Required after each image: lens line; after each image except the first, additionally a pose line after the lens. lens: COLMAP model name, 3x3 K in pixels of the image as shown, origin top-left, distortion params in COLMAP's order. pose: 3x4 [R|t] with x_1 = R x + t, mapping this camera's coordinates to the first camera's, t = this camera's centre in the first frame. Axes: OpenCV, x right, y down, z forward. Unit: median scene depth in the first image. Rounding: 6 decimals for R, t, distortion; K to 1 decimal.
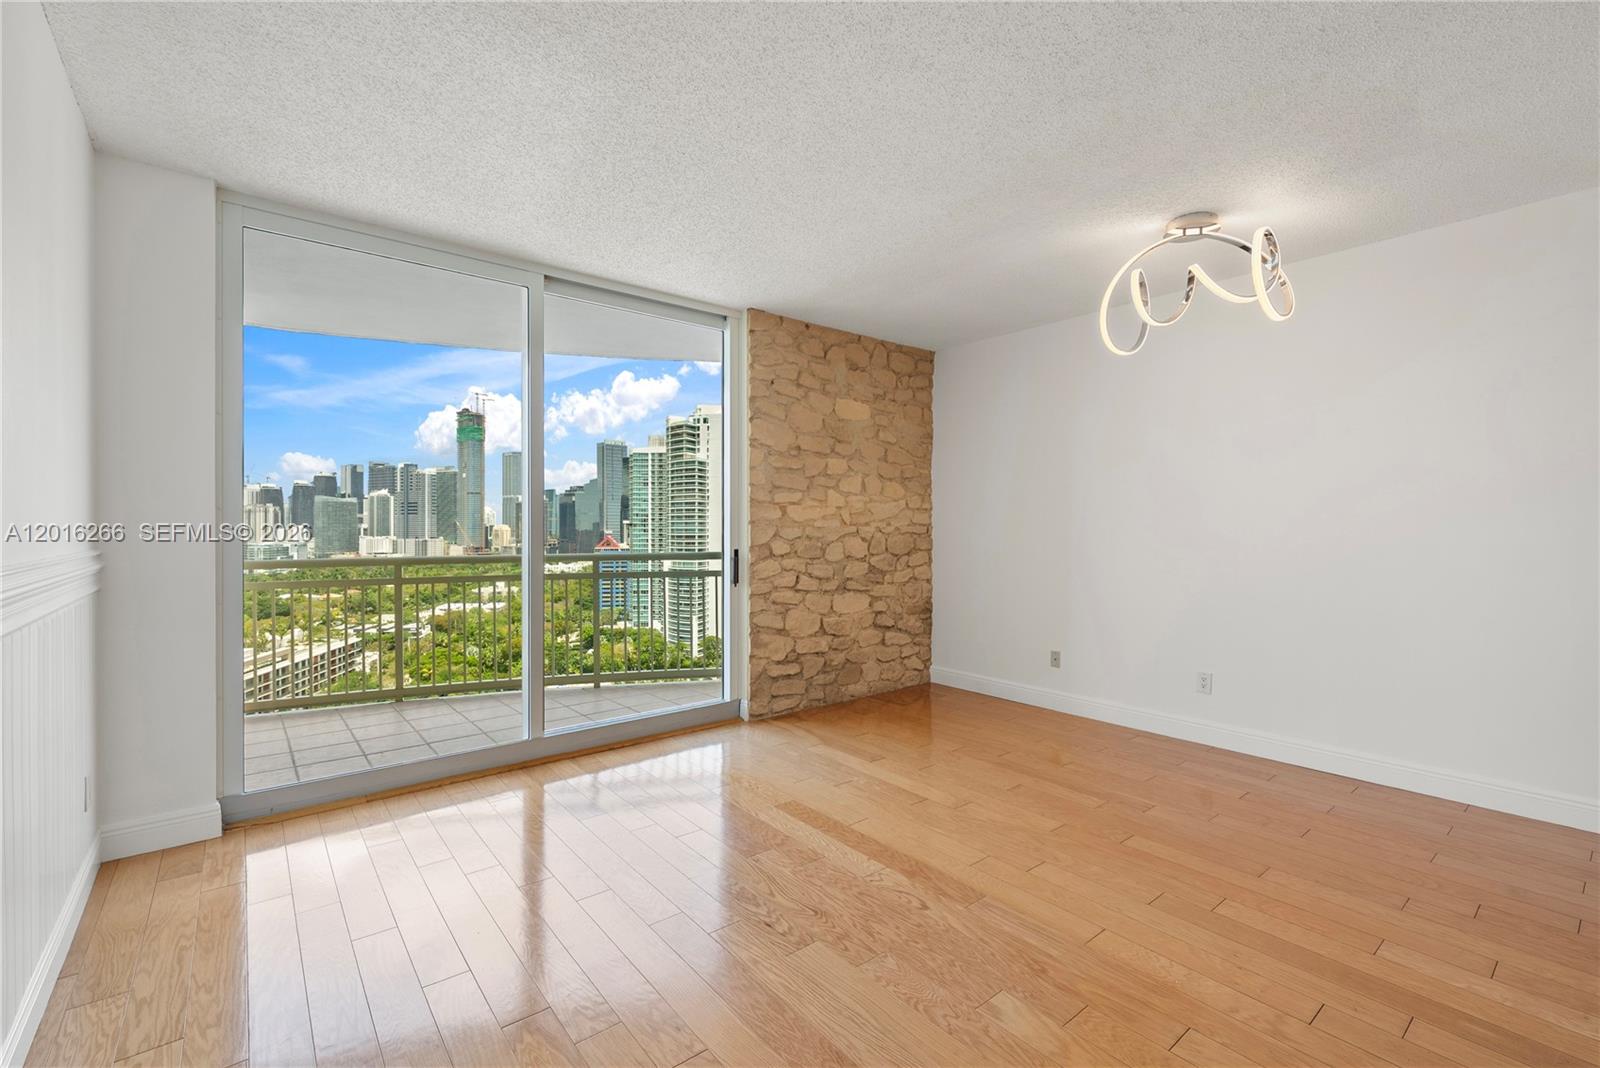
lens RADIAL K [[691.5, 0, 790.3], [0, 691.5, 529.6], [0, 0, 1]] dist [0.001471, -0.000614]
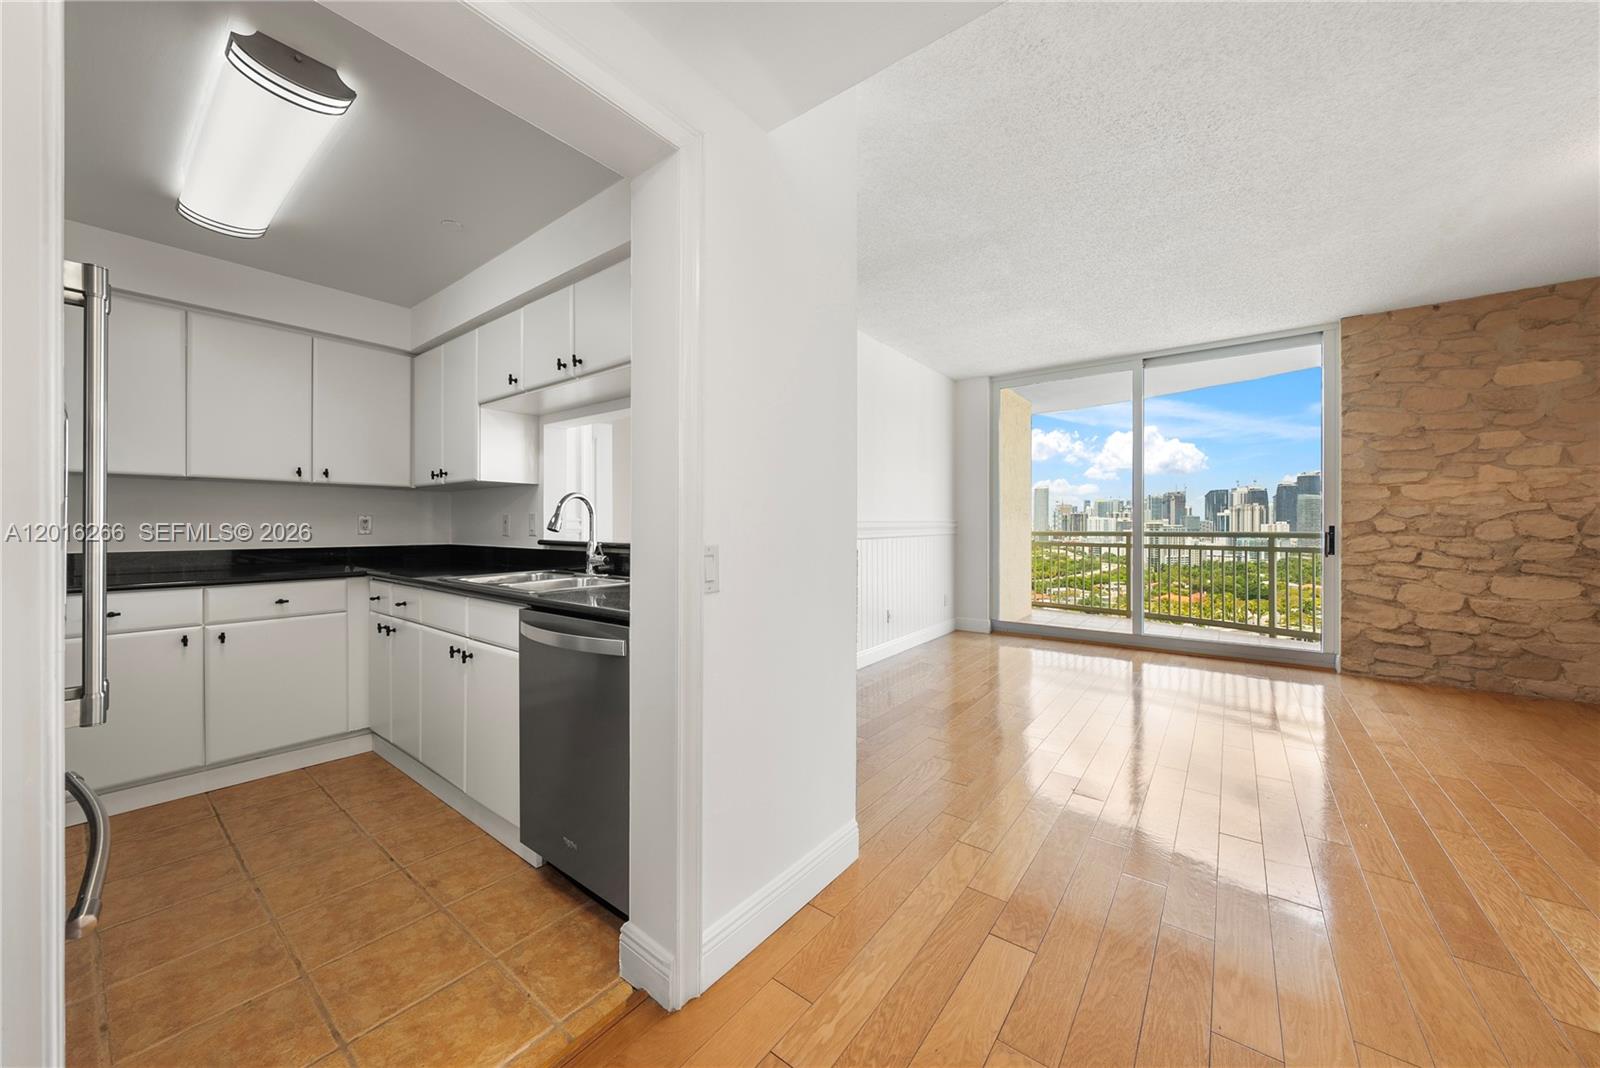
lens RADIAL K [[569.0, 0, 787.3], [0, 569.0, 525.2], [0, 0, 1]] dist [-0.006146, 0.002069]
pose [[0.231093, 0.001677, -0.972930, 0.611147], [-0.001586, 0.999998, 0.001347, 0.026050], [0.972930, 0.001232, 0.231096, -0.119089]]
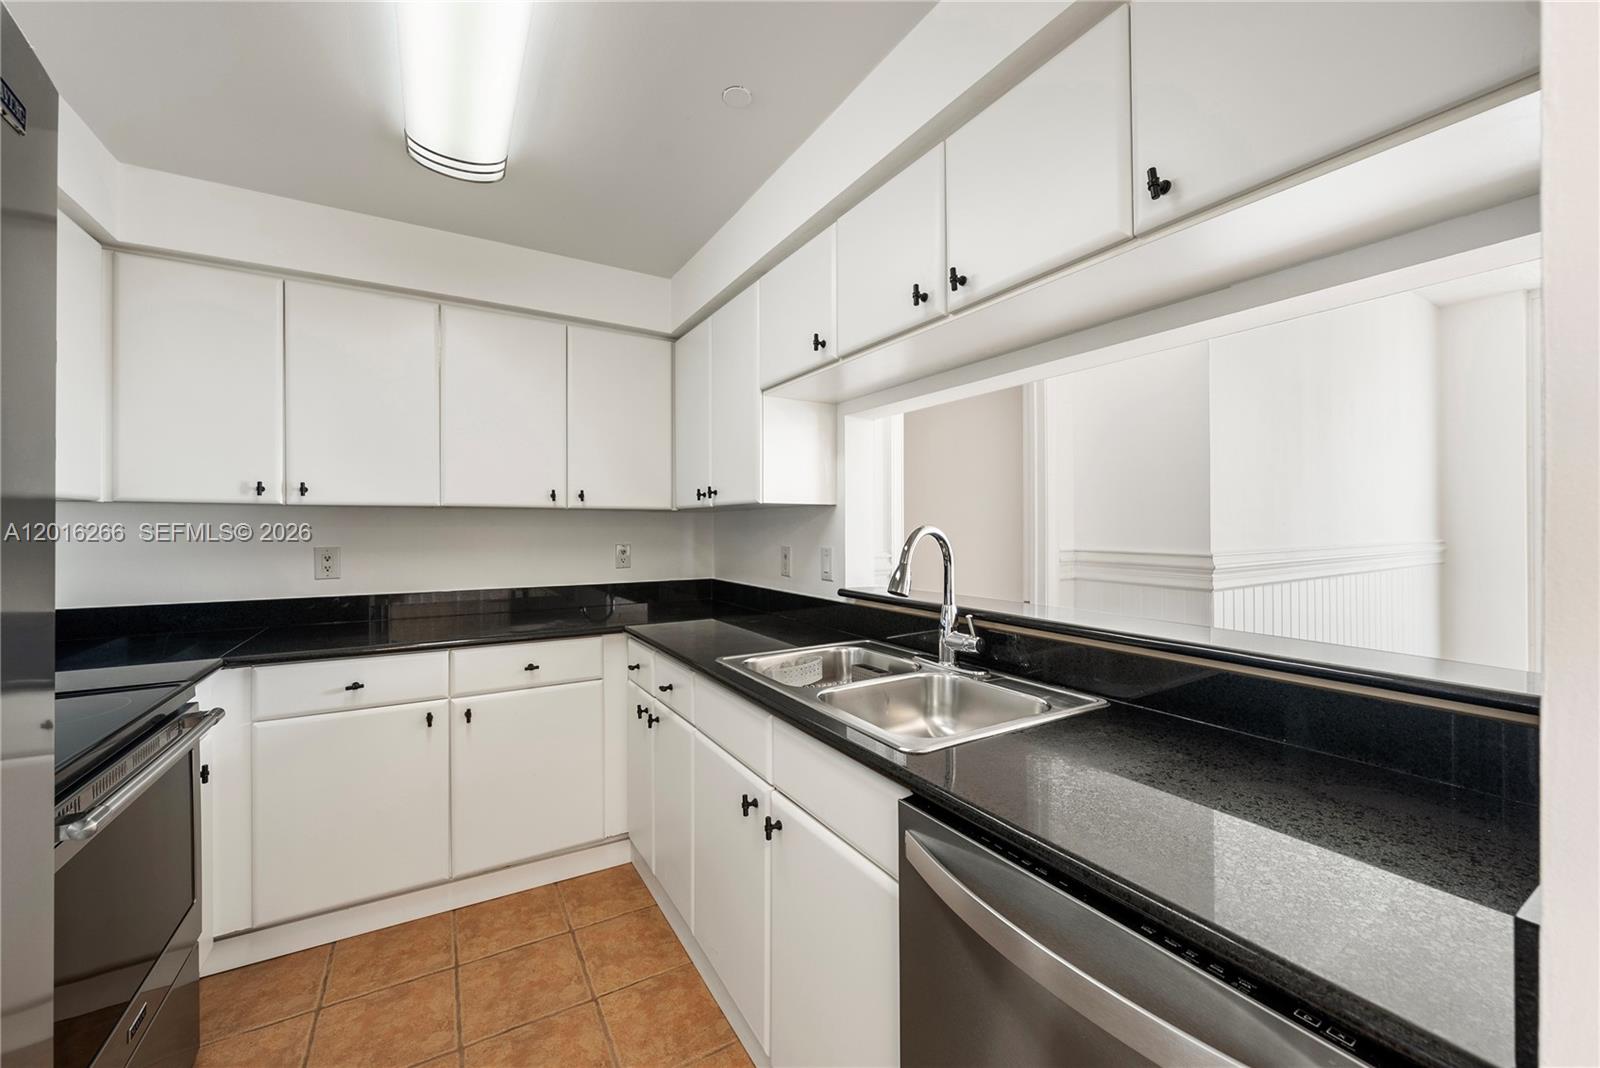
lens RADIAL K [[602.3, 0, 791.7], [0, 602.3, 528.8], [0, 0, 1]] dist [-0.000854, -0.000398]
pose [[-0.135598, 0.002814, -0.990760, 0.385753], [0.001303, 0.999996, 0.002662, -0.001382], [0.990763, -0.000930, -0.135601, -0.214332]]
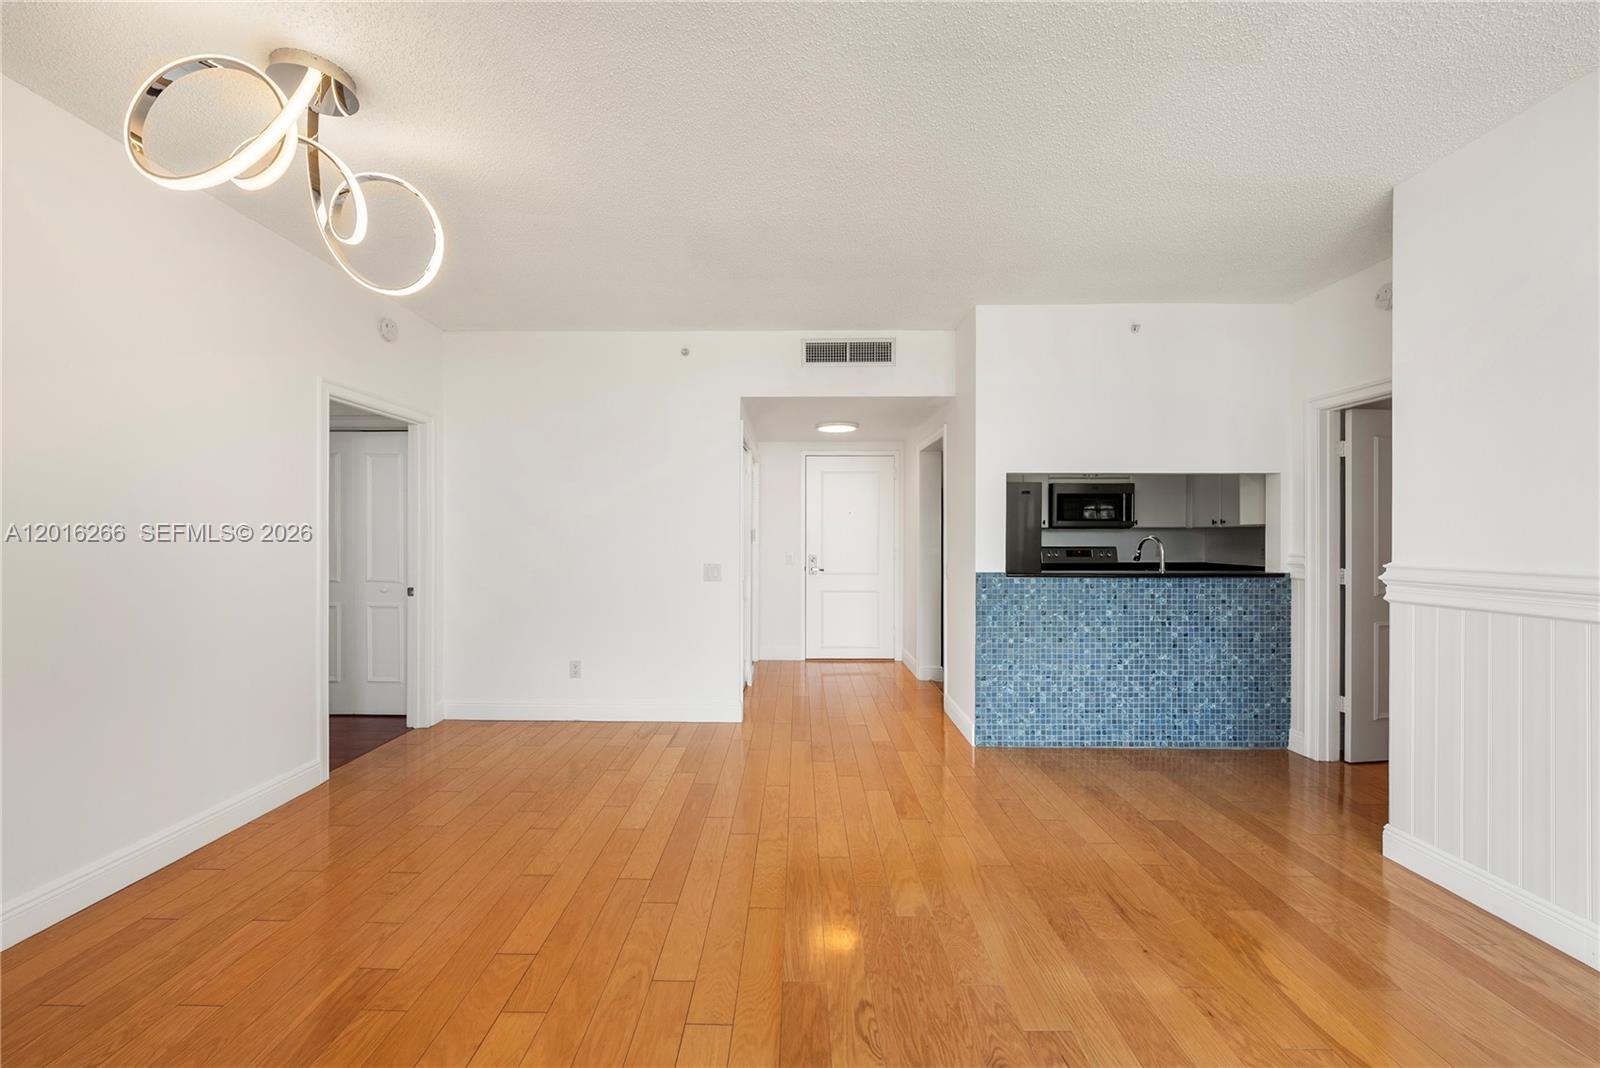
lens RADIAL K [[625.0, 0, 788.0], [0, 625.0, 533.3], [0, 0, 1]] dist [-0.001806, -0.000284]
pose [[-0.770200, -0.000195, 0.637802, -0.099496], [-0.001420, 0.999998, -0.001410, -0.004121], [-0.637801, -0.001992, -0.770199, 0.786598]]
